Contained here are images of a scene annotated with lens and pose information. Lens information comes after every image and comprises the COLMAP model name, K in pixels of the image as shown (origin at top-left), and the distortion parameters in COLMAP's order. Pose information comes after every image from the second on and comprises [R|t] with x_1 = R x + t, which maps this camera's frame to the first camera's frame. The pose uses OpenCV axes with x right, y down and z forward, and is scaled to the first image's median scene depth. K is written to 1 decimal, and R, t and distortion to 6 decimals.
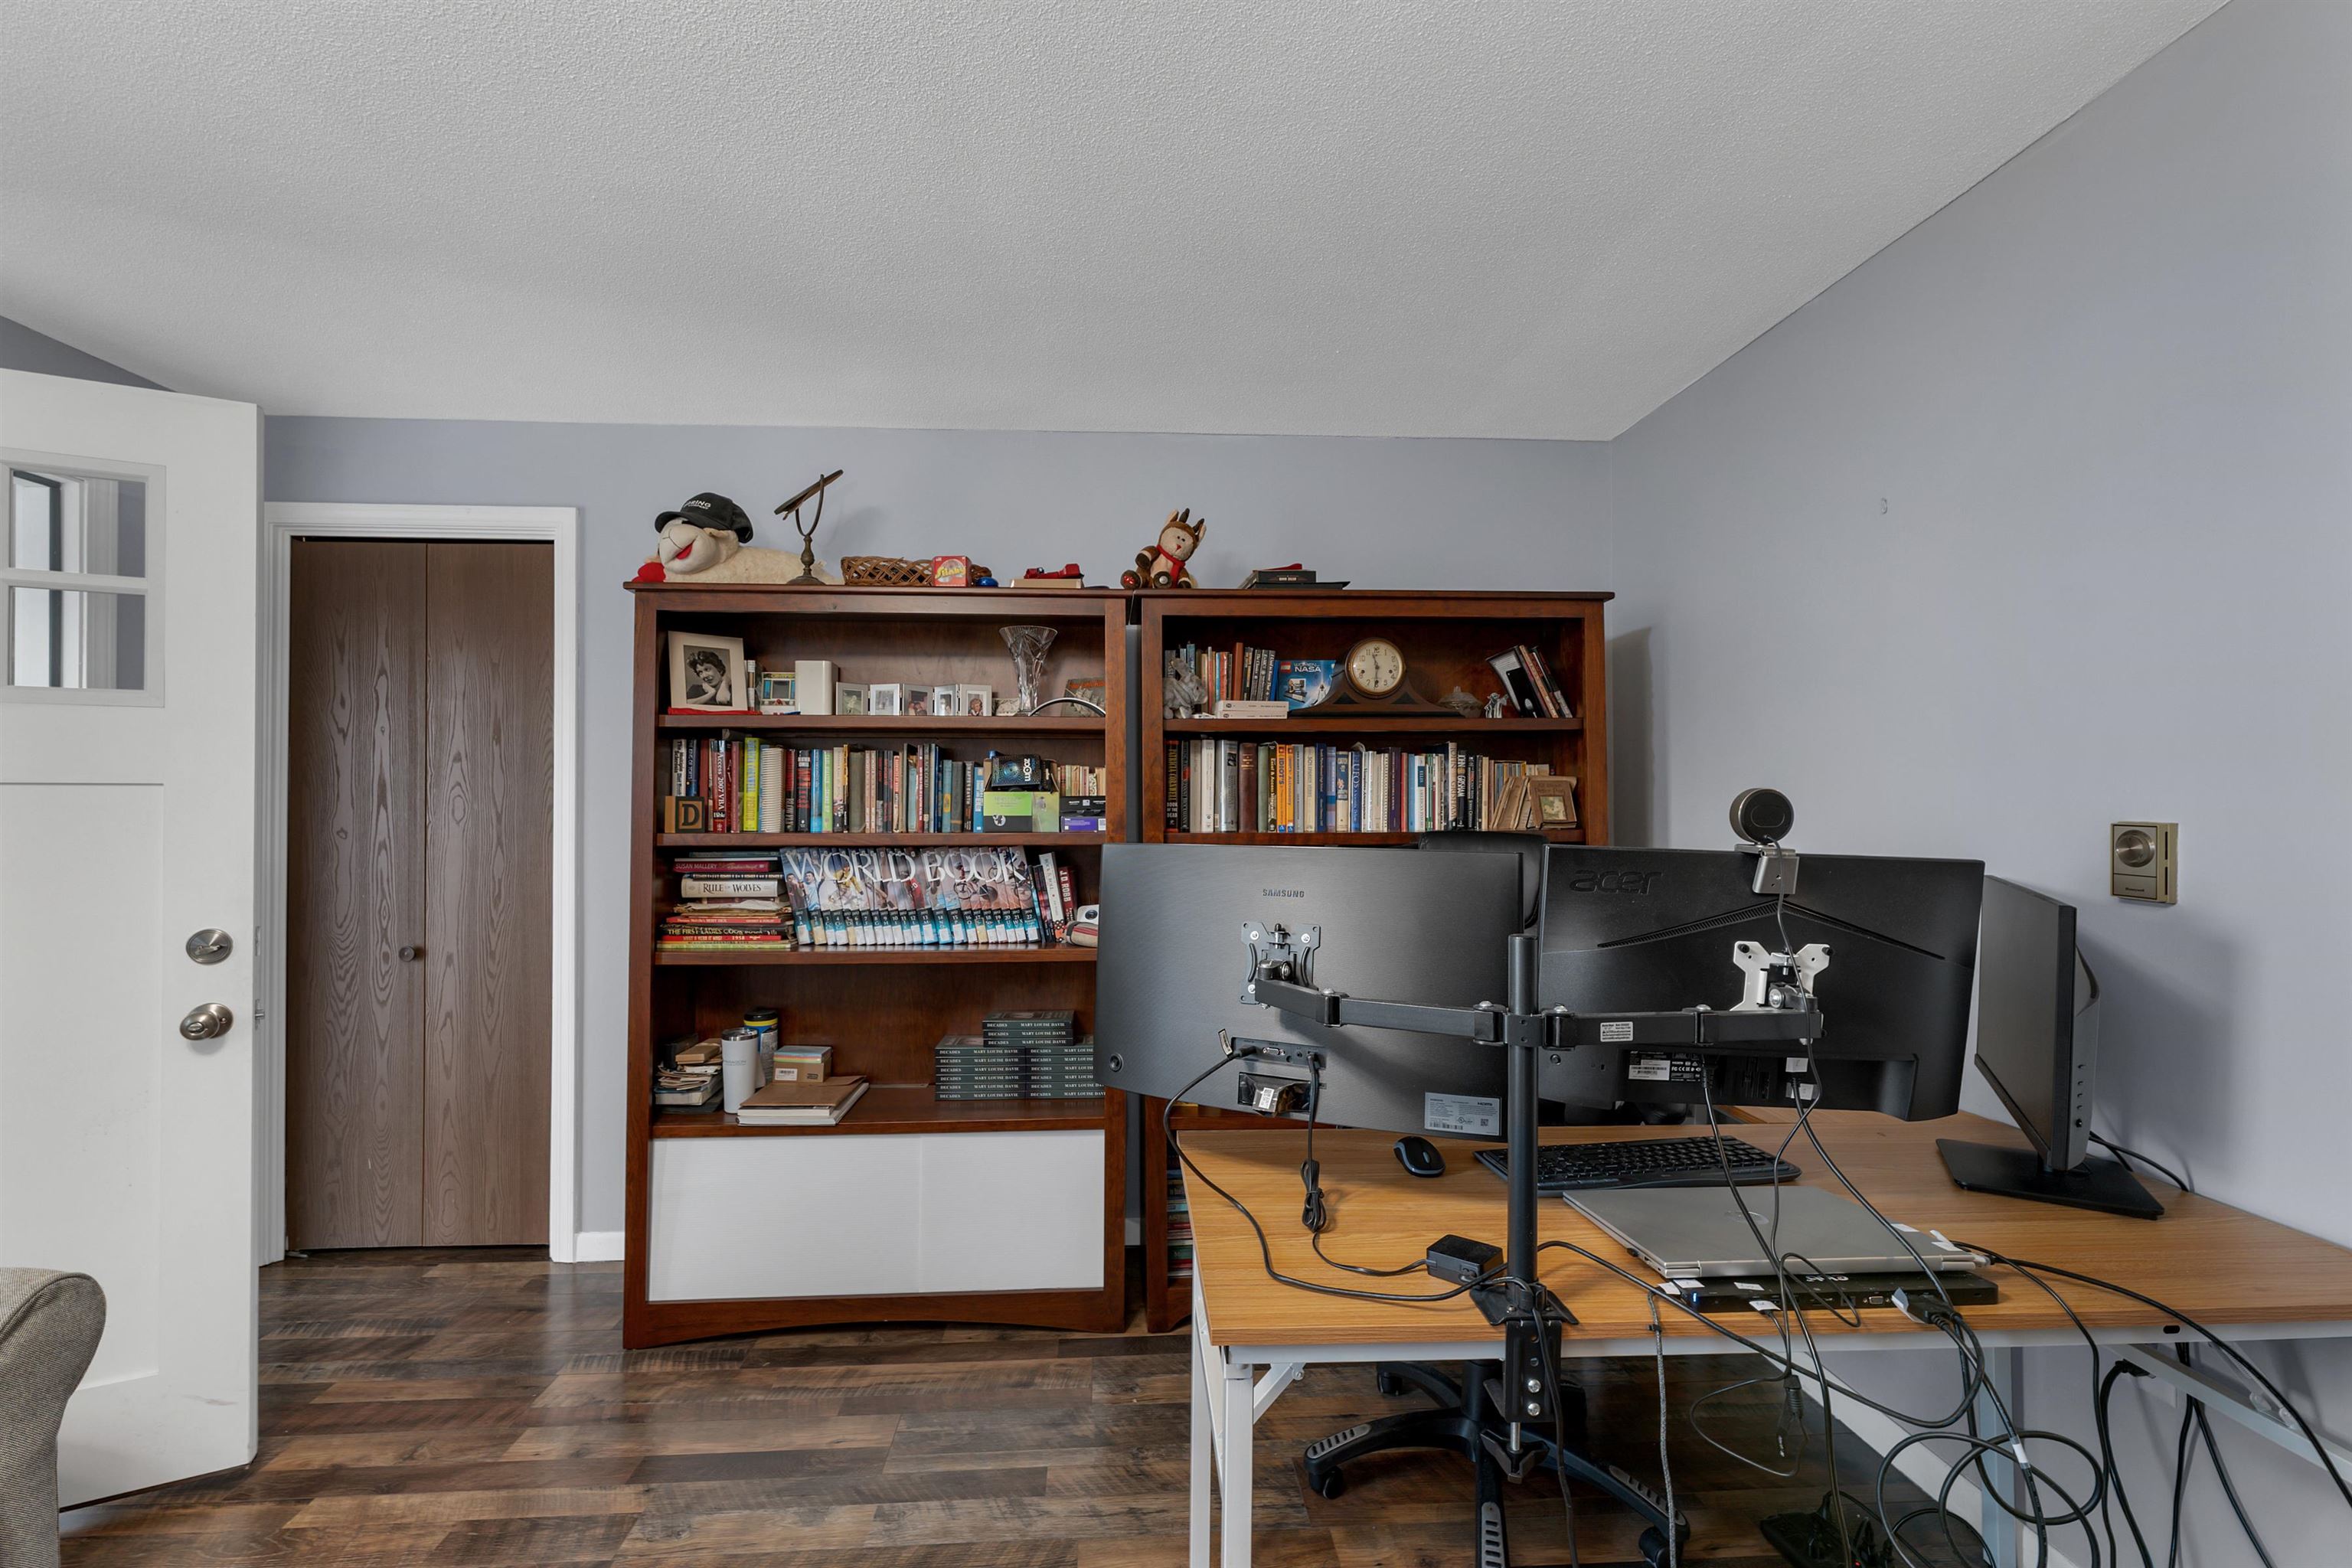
lens RADIAL K [[978.1, 0, 1165.0], [0, 978.1, 793.7], [0, 0, 1]] dist [0.004354, -0.000077]
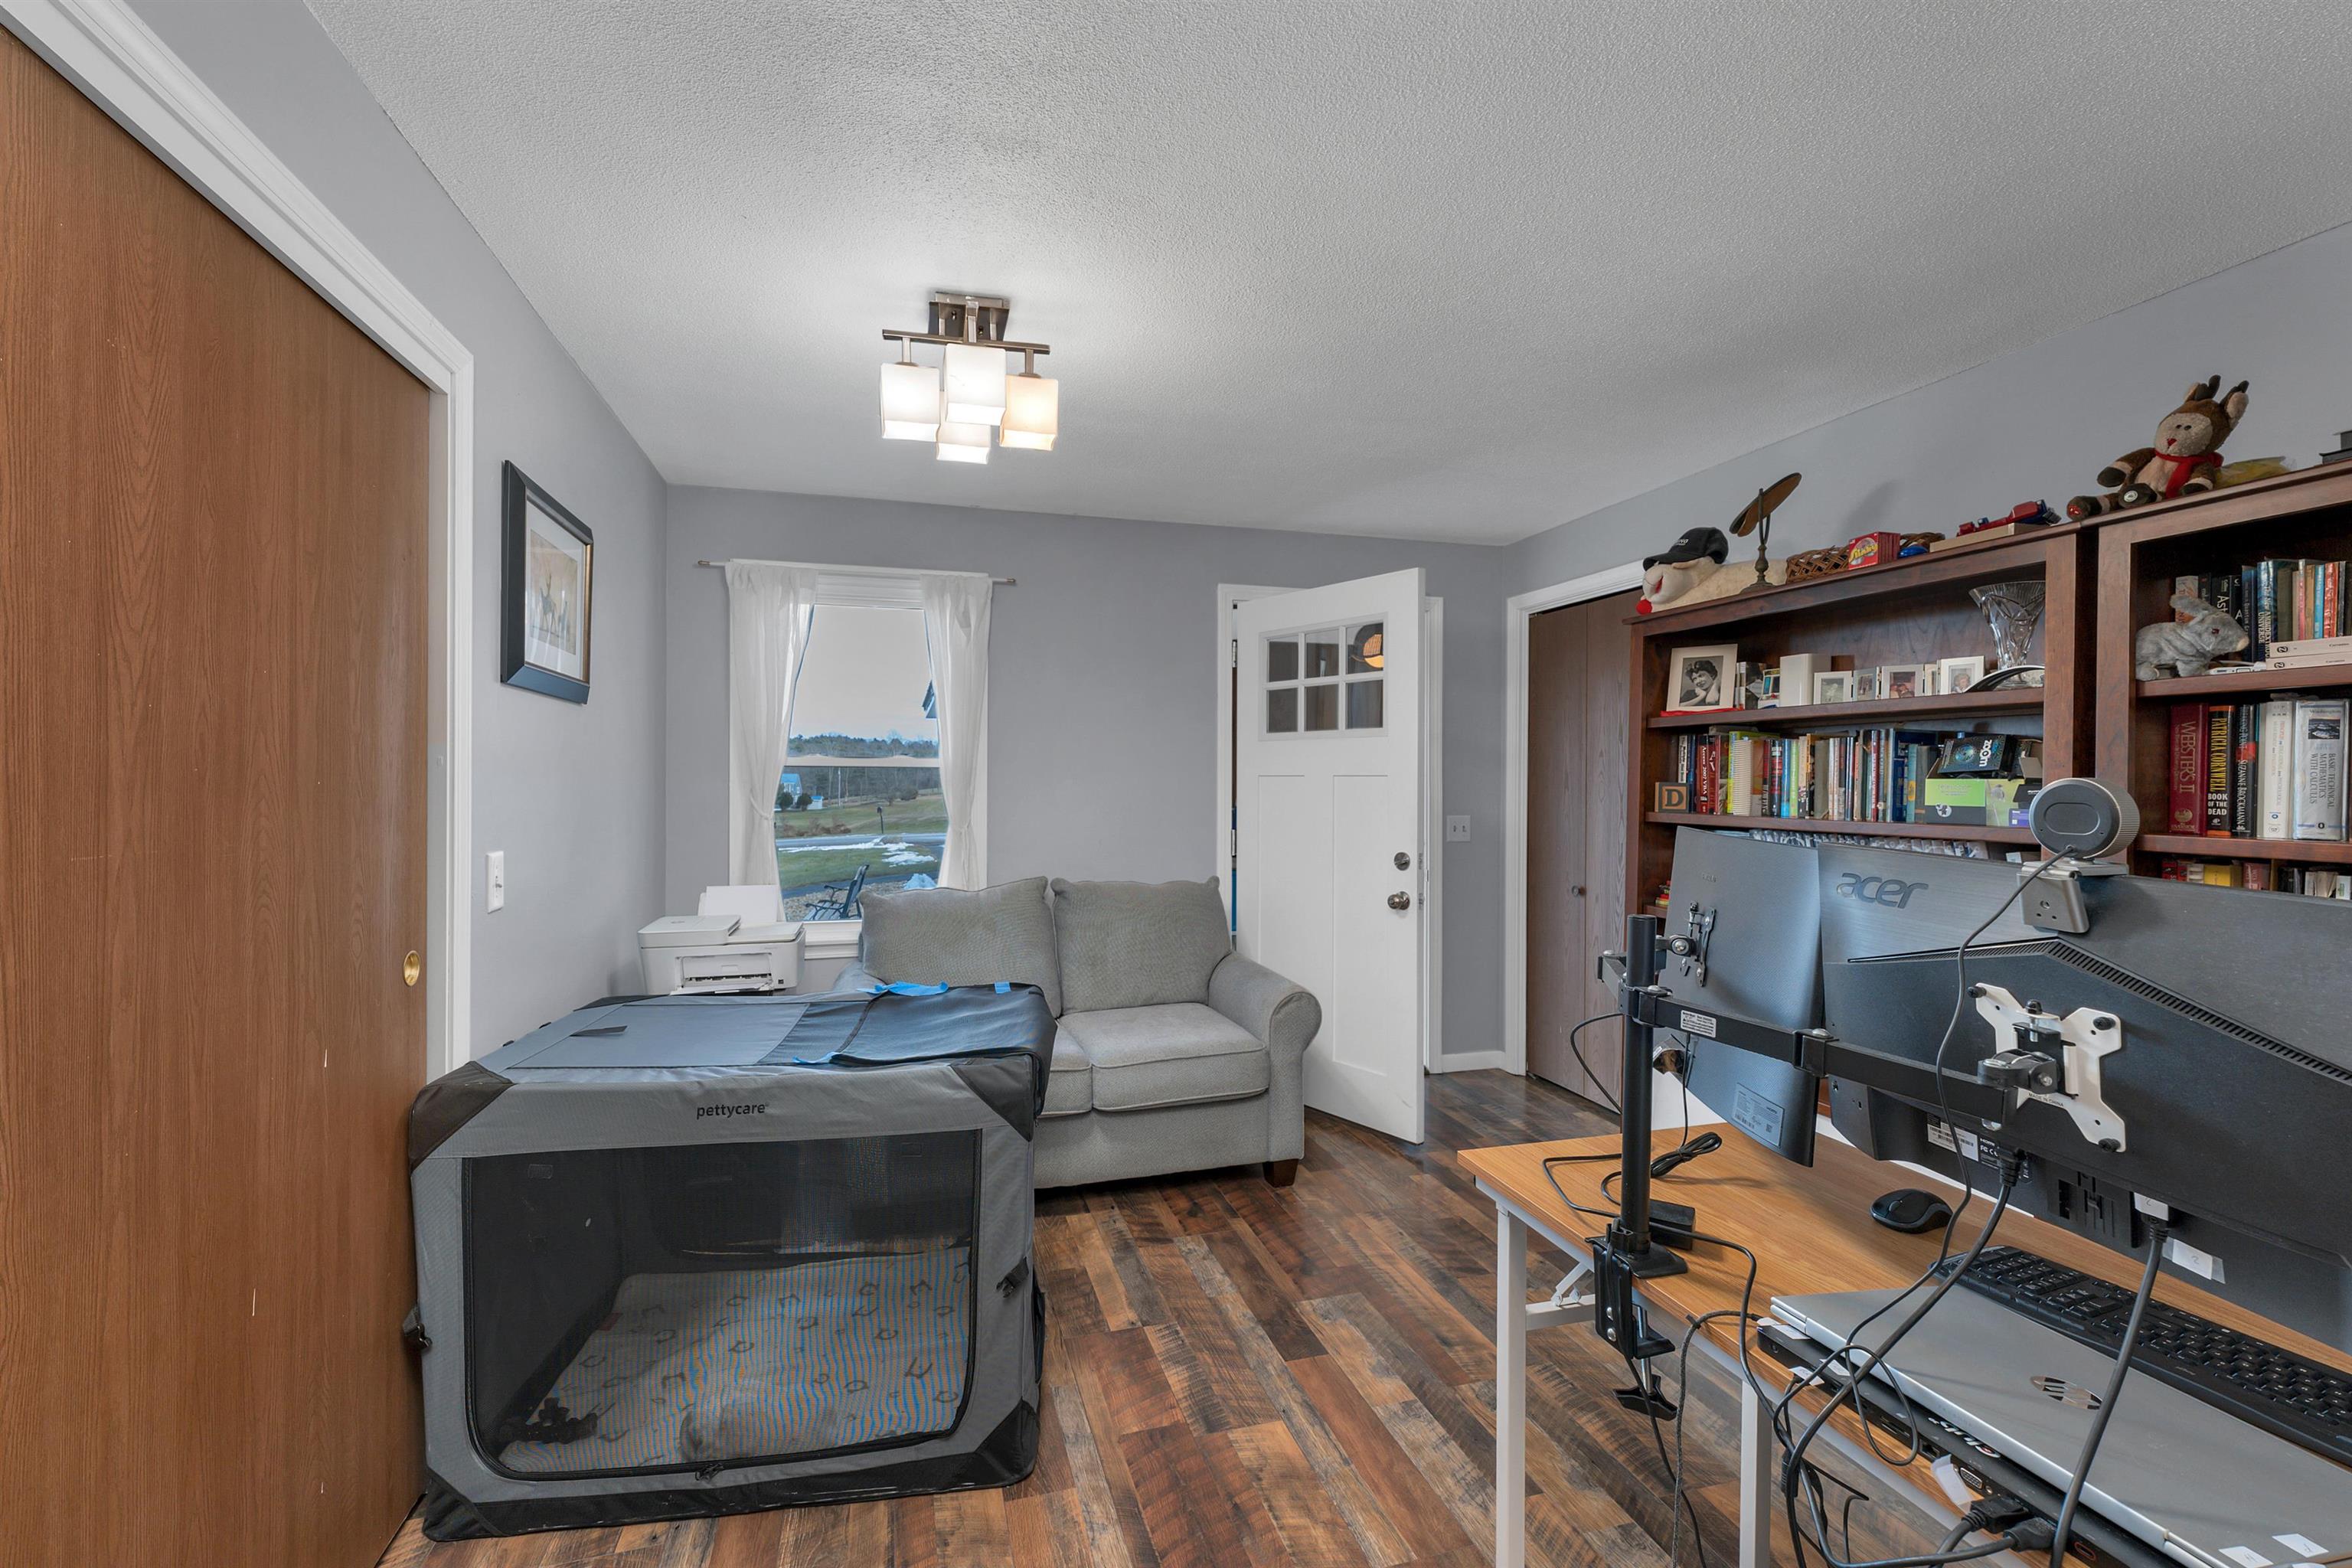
lens RADIAL K [[978.1, 0, 1154.6], [0, 978.1, 786.8], [0, 0, 1]] dist [0.004354, -0.000077]
pose [[0.204127, 0.008173, -0.978910, 0.561318], [0.000541, 0.999964, 0.008461, -0.002731], [0.978944, -0.002257, 0.204116, 0.109252]]
